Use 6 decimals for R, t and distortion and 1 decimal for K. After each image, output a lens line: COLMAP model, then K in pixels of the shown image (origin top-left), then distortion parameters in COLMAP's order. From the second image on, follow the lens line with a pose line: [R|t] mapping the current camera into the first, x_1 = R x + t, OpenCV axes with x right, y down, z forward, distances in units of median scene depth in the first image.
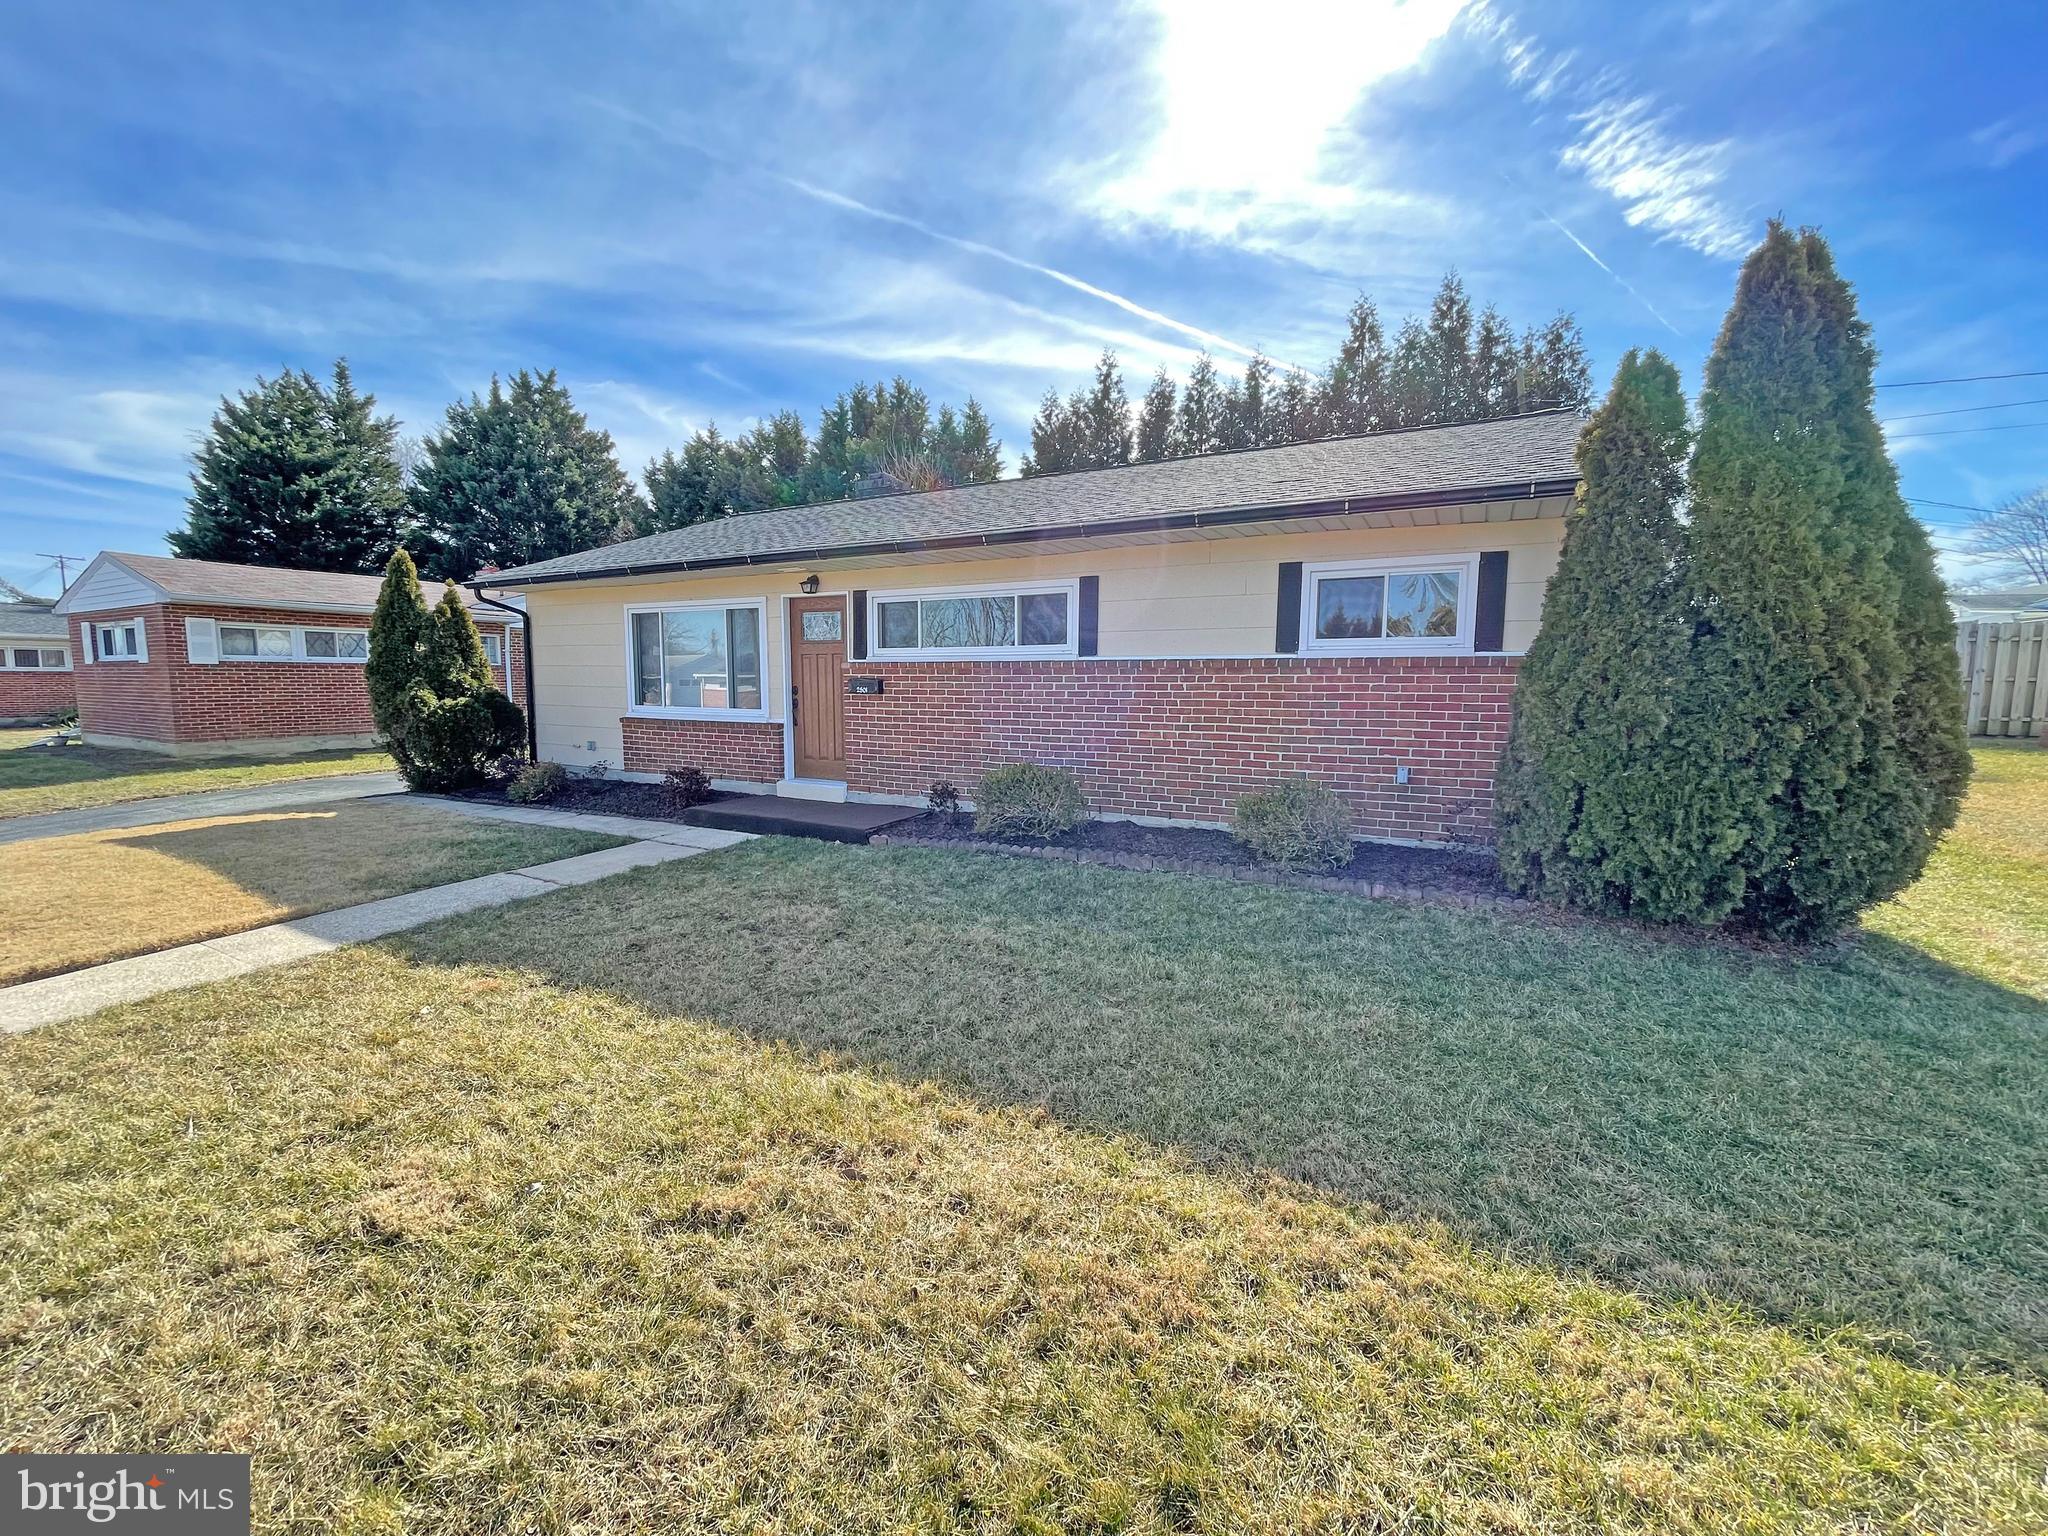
lens RADIAL K [[821.7, 0, 1022.5], [0, 821.7, 789.3], [0, 0, 1]] dist [0.001983, 0.000000]
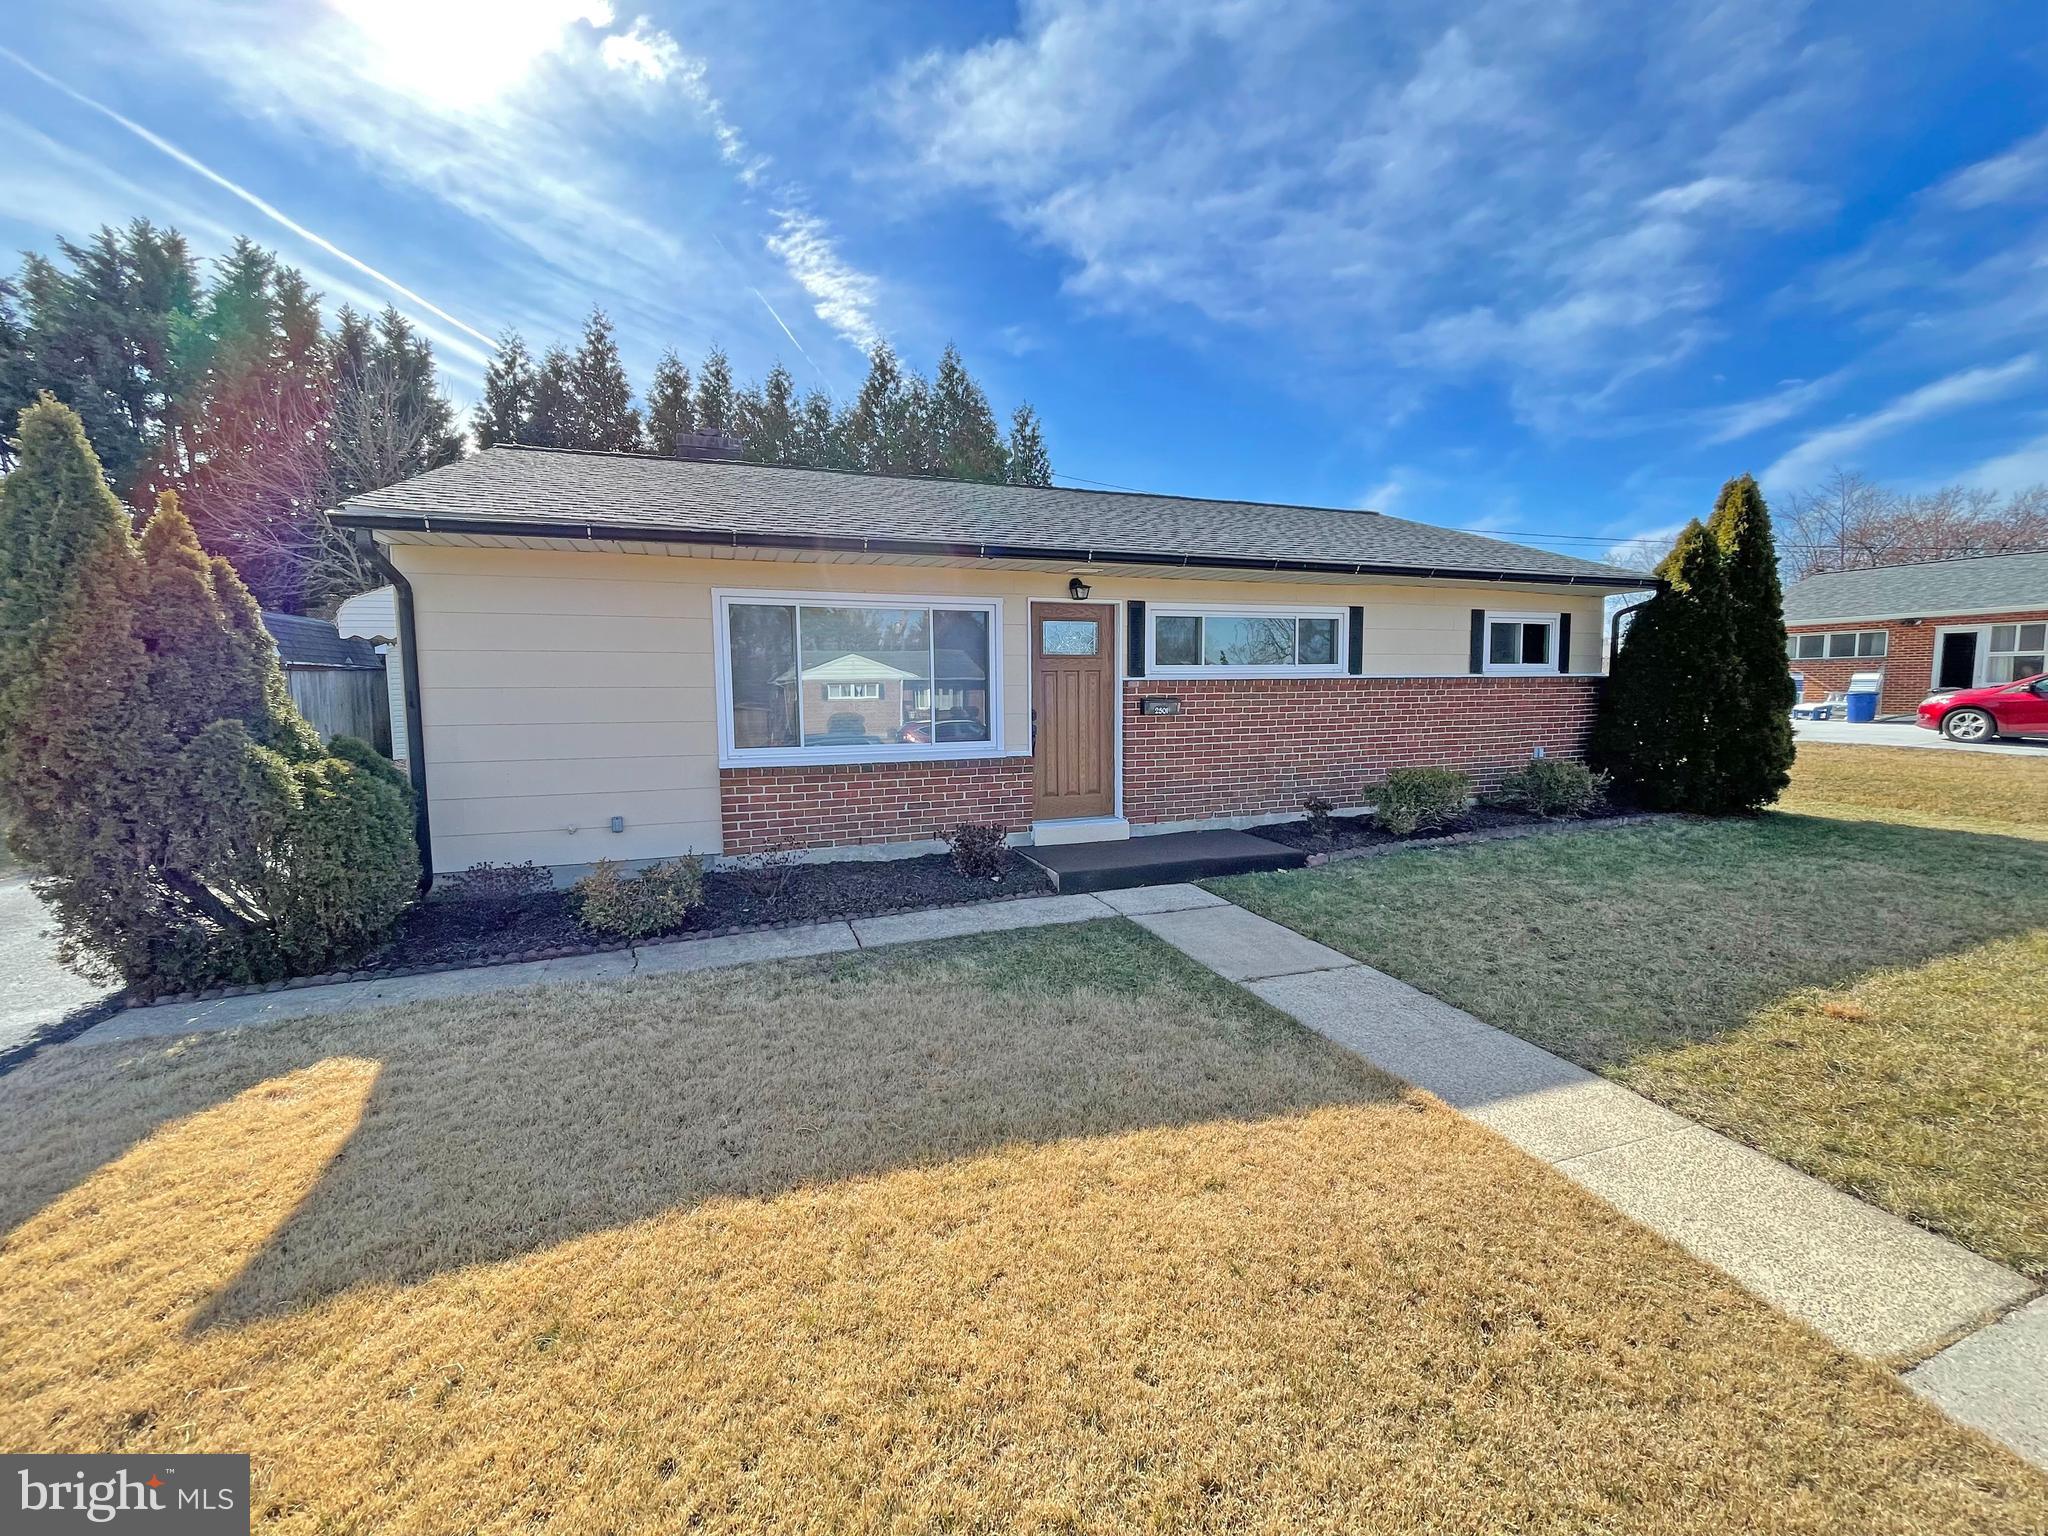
lens RADIAL K [[825.8, 0, 1016.6], [0, 825.8, 765.3], [0, 0, 1]] dist [-0.001913, 0.000103]
pose [[0.661658, -0.082421, 0.745262, -0.890757], [0.113668, 0.993478, 0.008955, -0.078705], [-0.741140, 0.078787, 0.666712, 0.463977]]
